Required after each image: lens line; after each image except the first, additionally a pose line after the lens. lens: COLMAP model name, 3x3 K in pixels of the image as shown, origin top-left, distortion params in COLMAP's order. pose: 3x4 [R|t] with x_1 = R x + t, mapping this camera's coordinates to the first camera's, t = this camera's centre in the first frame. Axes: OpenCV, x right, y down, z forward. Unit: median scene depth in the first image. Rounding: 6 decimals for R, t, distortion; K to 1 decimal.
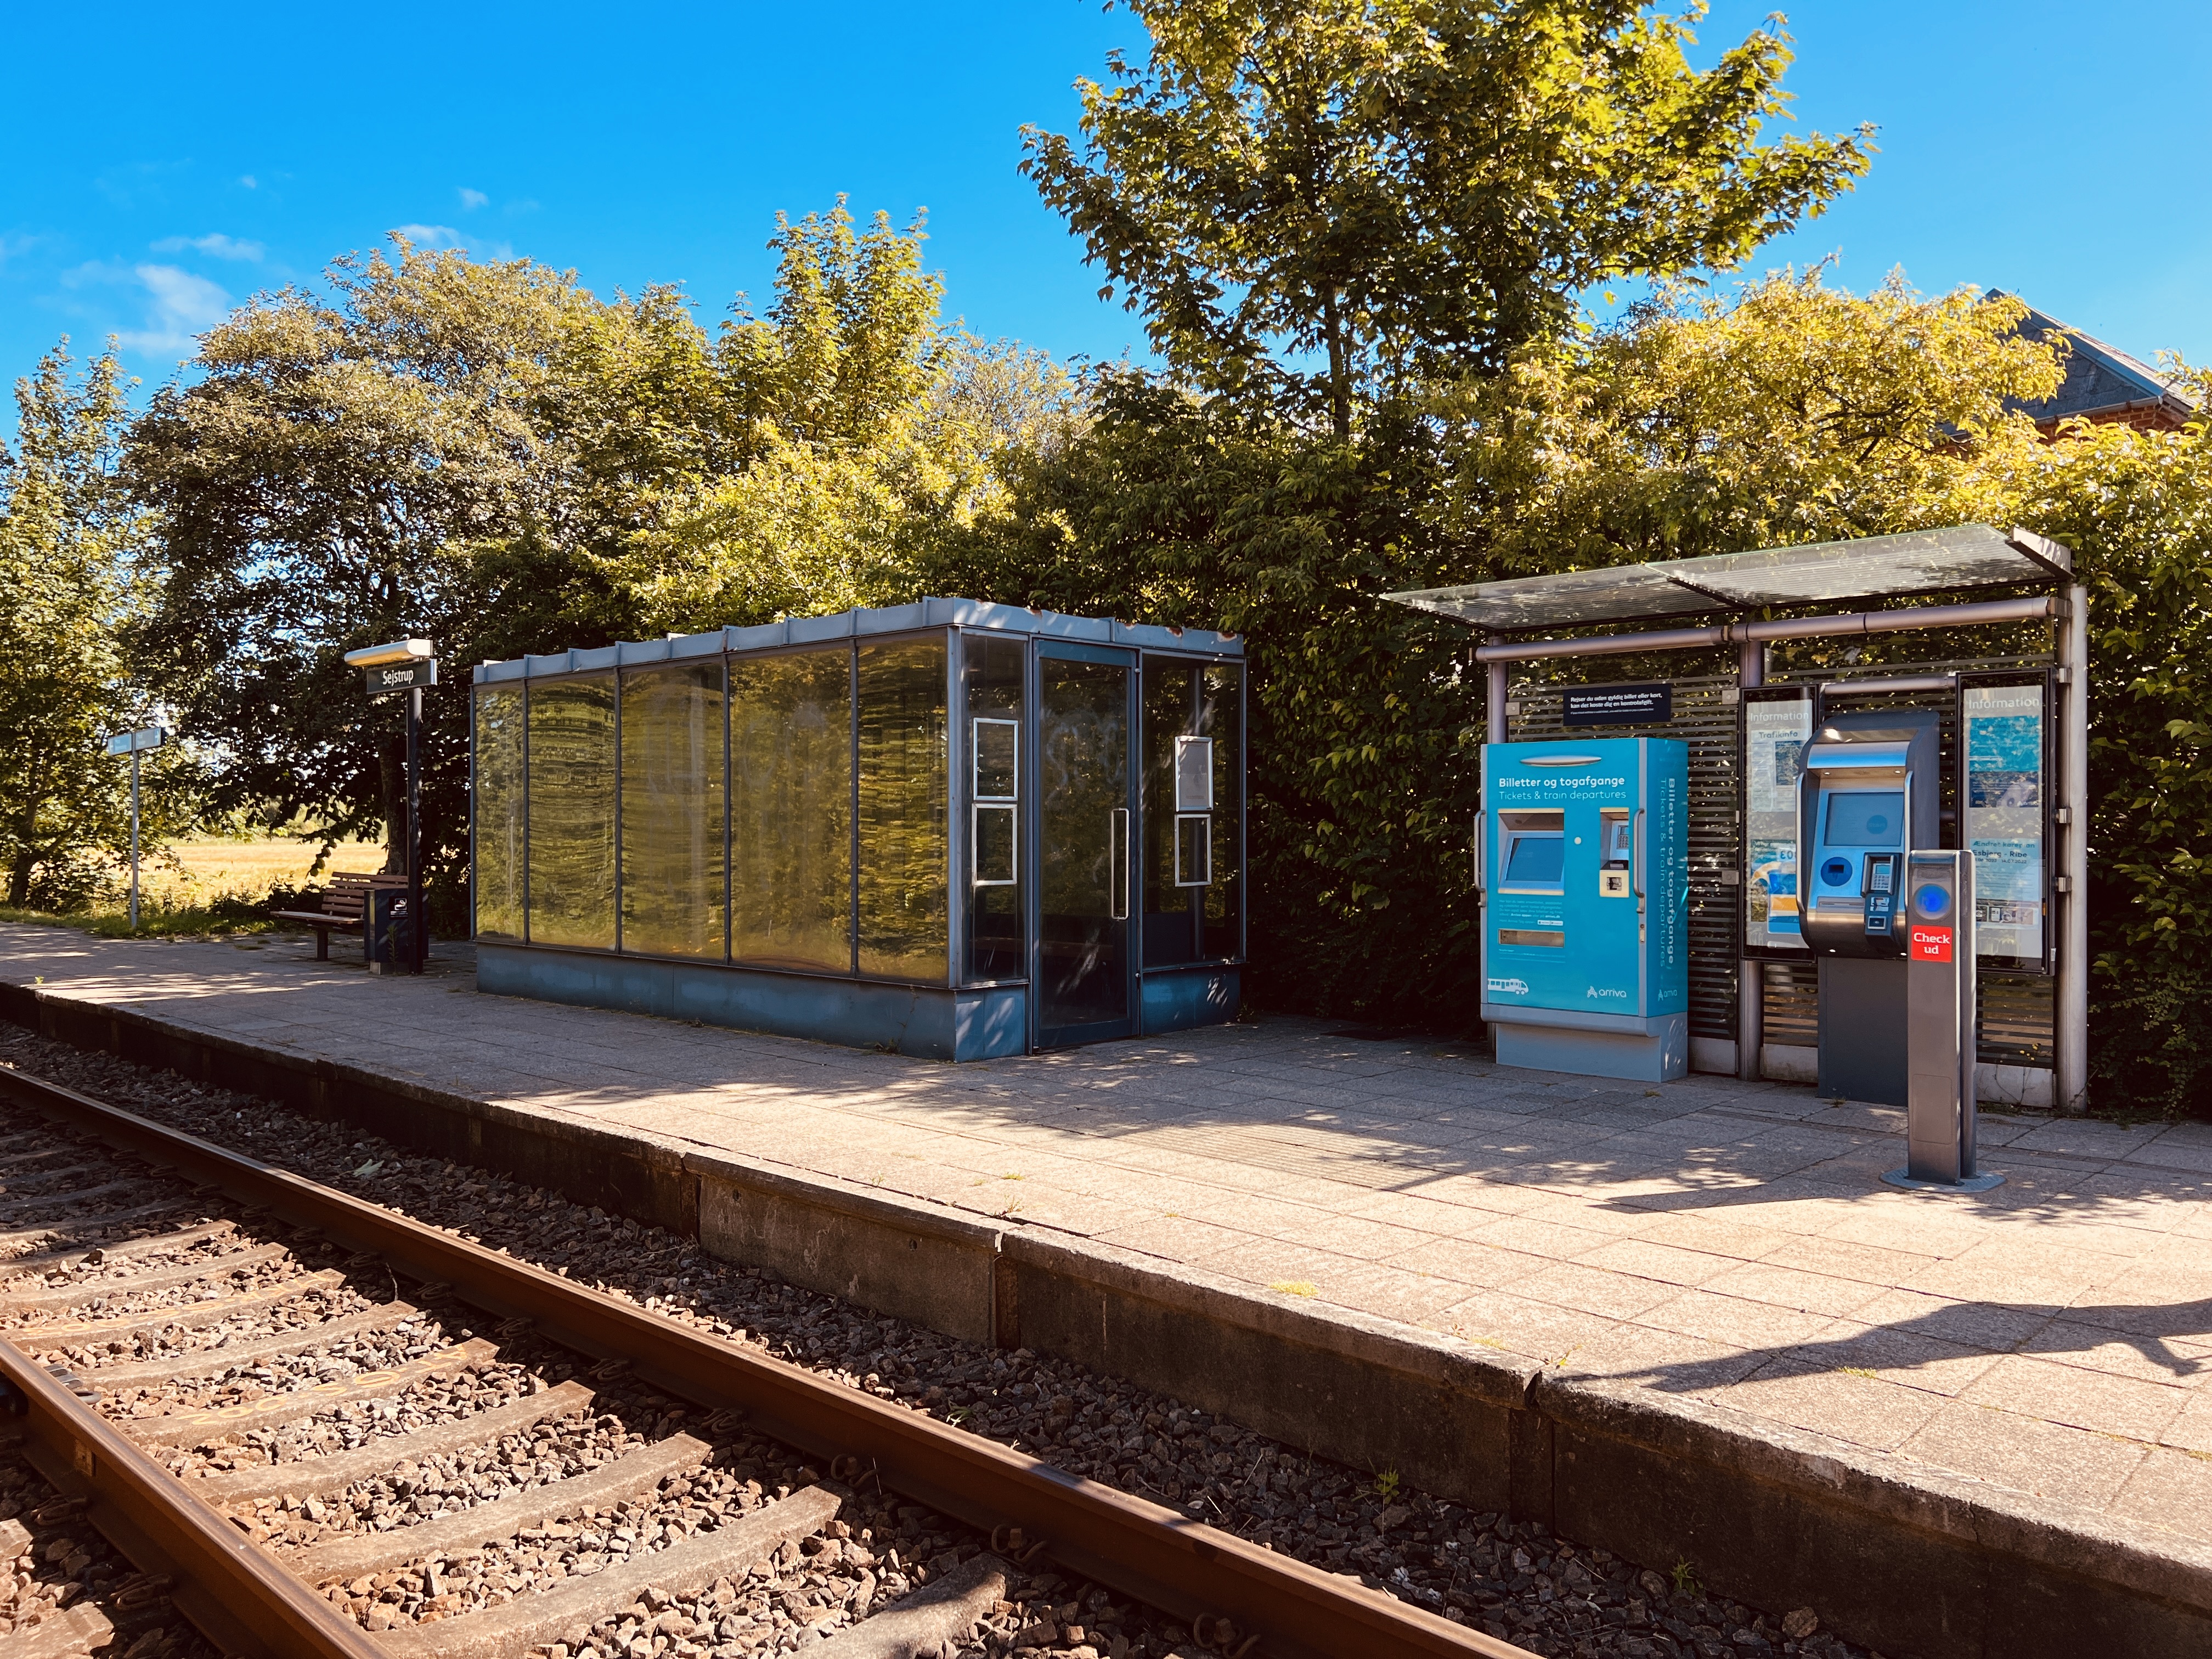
lens RADIAL K [[1668.6, 0, 1105.6], [0, 1668.6, 827.3], [0, 0, 1]] dist [0.051286, -0.059180]
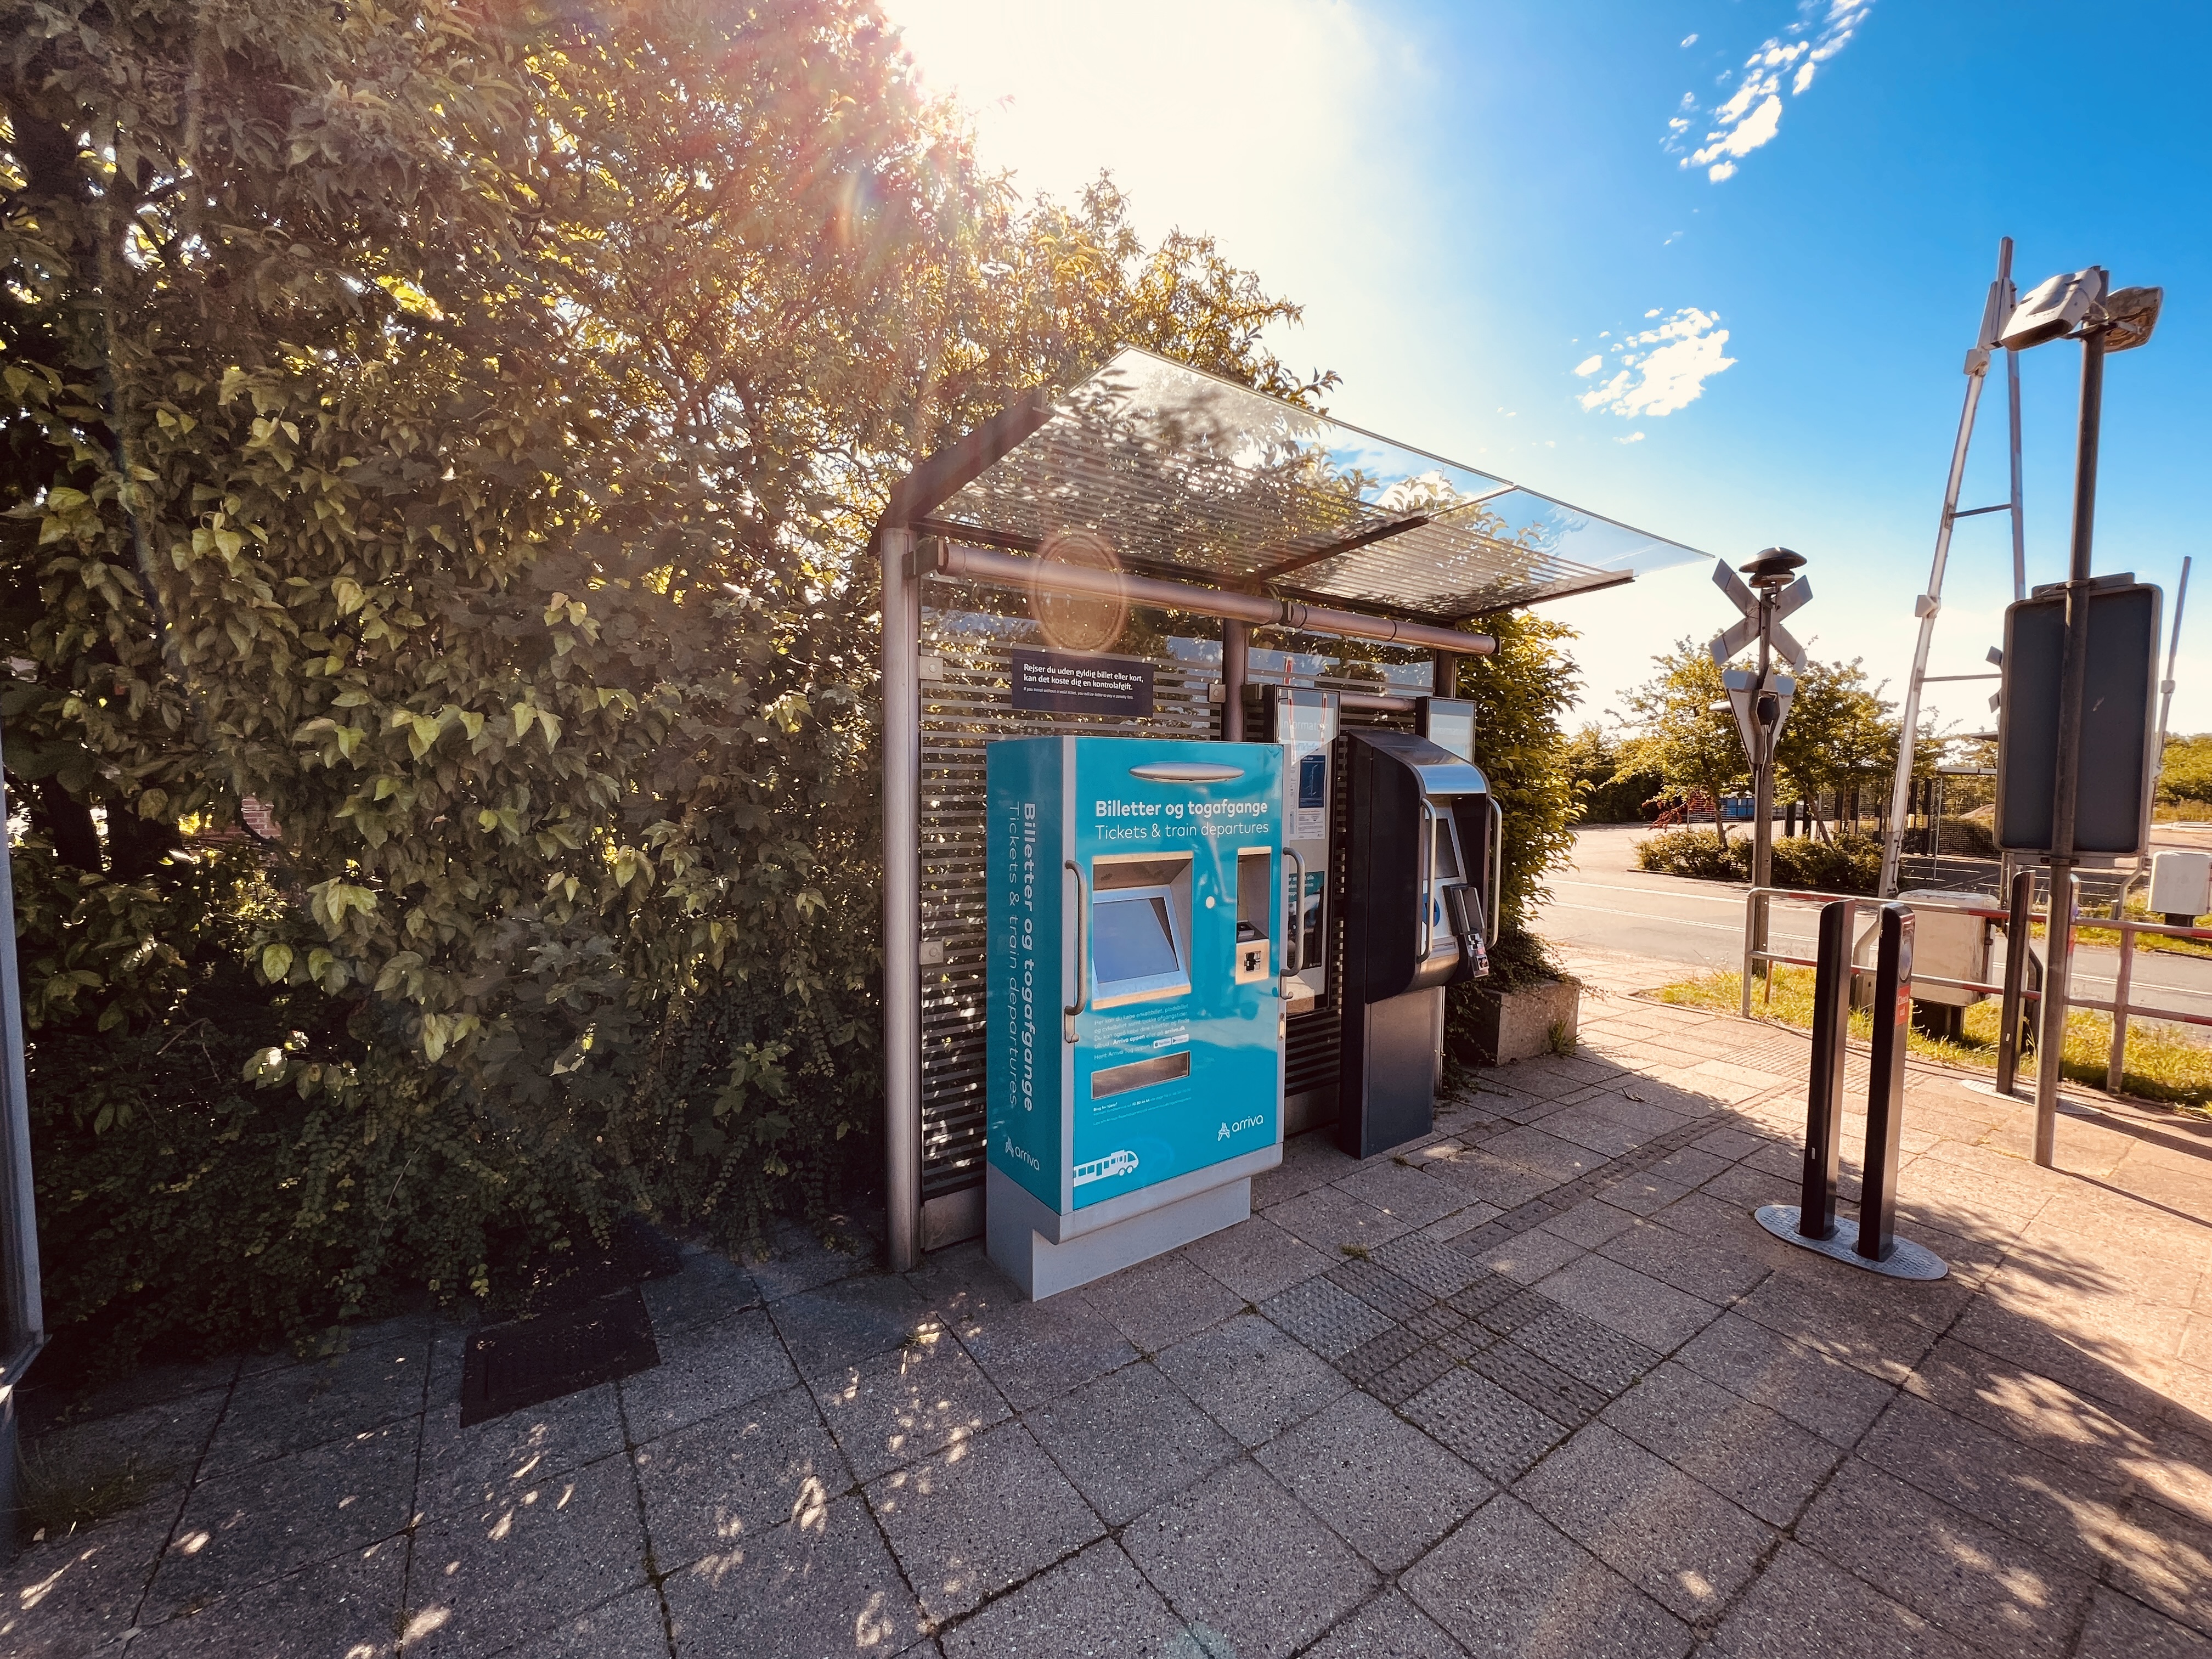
lens RADIAL K [[891.6, 0, 1107.0], [0, 891.6, 830.4], [0, 0, 1]] dist [-0.005243, 0.002542]
pose [[0.182691, -0.061391, 0.981252, -0.049367], [-0.005060, 0.997977, 0.063380, -0.038918], [-0.983157, -0.016544, 0.182011, 0.962430]]
